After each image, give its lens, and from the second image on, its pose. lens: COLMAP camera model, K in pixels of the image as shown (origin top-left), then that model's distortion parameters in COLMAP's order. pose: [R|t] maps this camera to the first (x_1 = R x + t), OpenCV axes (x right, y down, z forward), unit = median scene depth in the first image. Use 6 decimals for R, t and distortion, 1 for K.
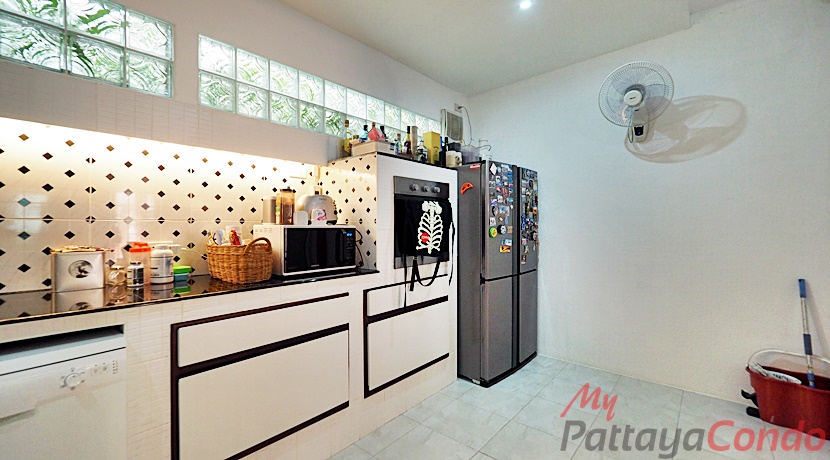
lens RADIAL K [[350.0, 0, 410.0], [0, 350.0, 225.1], [0, 0, 1]] dist [-0.000690, 0.000159]
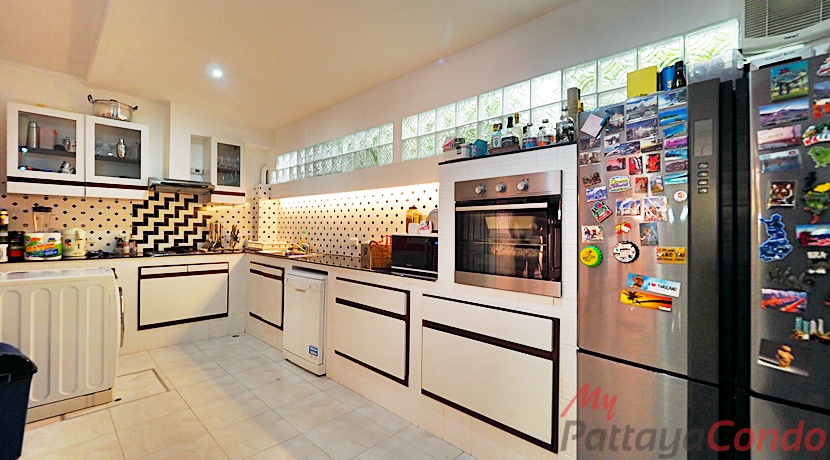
lens RADIAL K [[350.0, 0, 410.0], [0, 350.0, 225.1], [0, 0, 1]] dist [-0.000690, 0.000159]
pose [[-0.056747, -0.007607, -0.998360, 0.892167], [-0.010080, 0.999924, -0.007046, -0.018995], [0.998338, 0.009664, -0.056820, 0.941804]]
